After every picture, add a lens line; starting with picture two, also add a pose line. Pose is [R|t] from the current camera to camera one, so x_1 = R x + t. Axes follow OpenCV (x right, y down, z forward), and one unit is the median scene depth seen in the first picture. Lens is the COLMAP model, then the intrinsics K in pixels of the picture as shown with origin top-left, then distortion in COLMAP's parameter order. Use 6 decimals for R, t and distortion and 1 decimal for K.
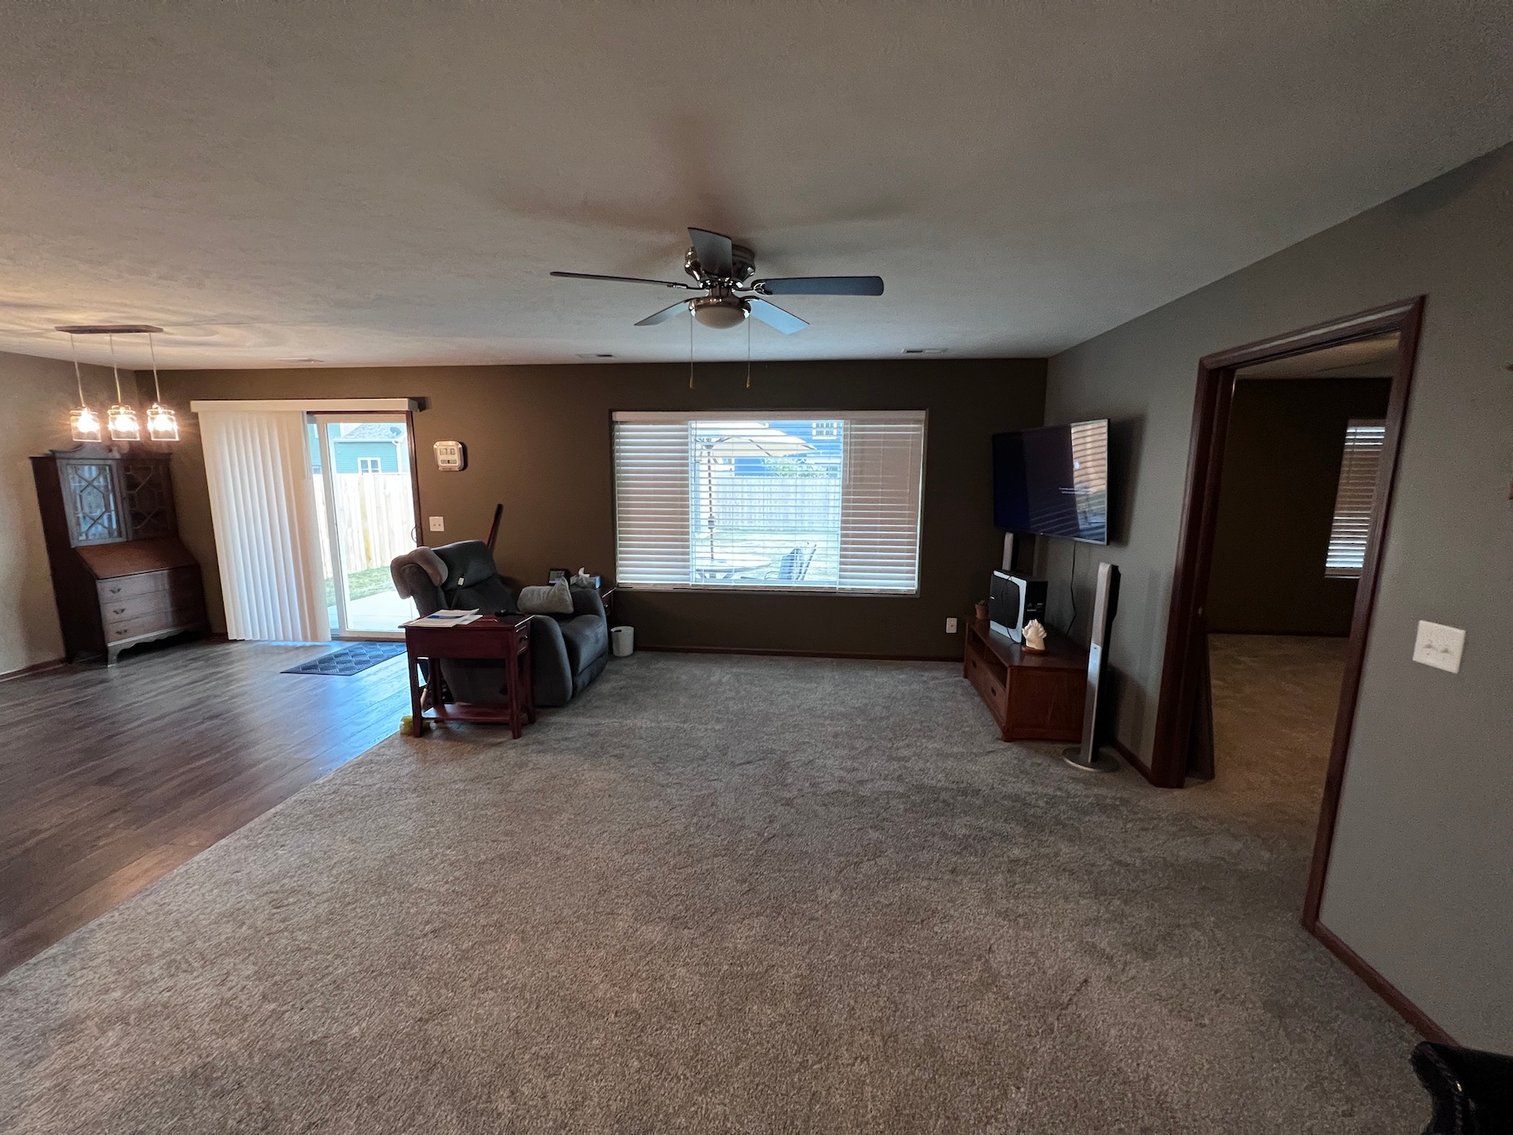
lens RADIAL K [[605.6, 0, 754.5], [0, 605.6, 564.2], [0, 0, 1]] dist [-0.000015, 0.000382]
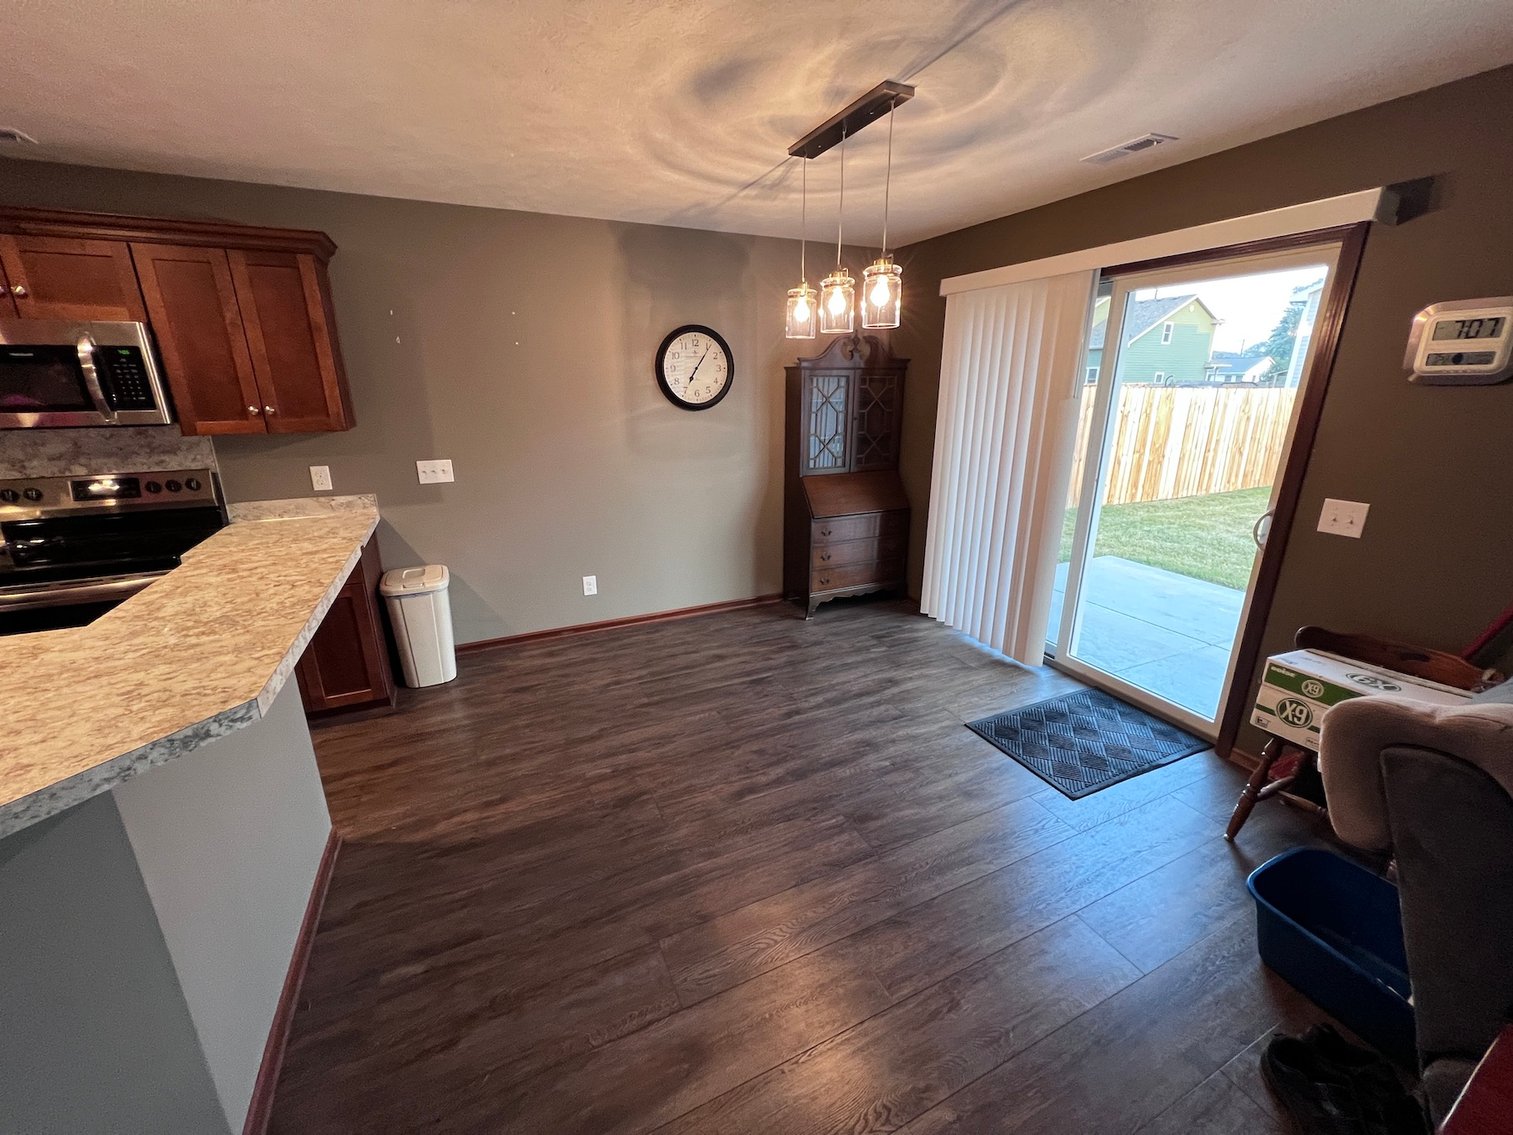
lens RADIAL K [[605.6, 0, 755.5], [0, 605.6, 562.9], [0, 0, 1]] dist [-0.000015, 0.000382]
pose [[0.511946, 0.246656, -0.822844, -0.523305], [-0.130008, 0.969103, 0.209612, -0.098021], [0.849122, -0.000333, 0.528196, 0.607791]]
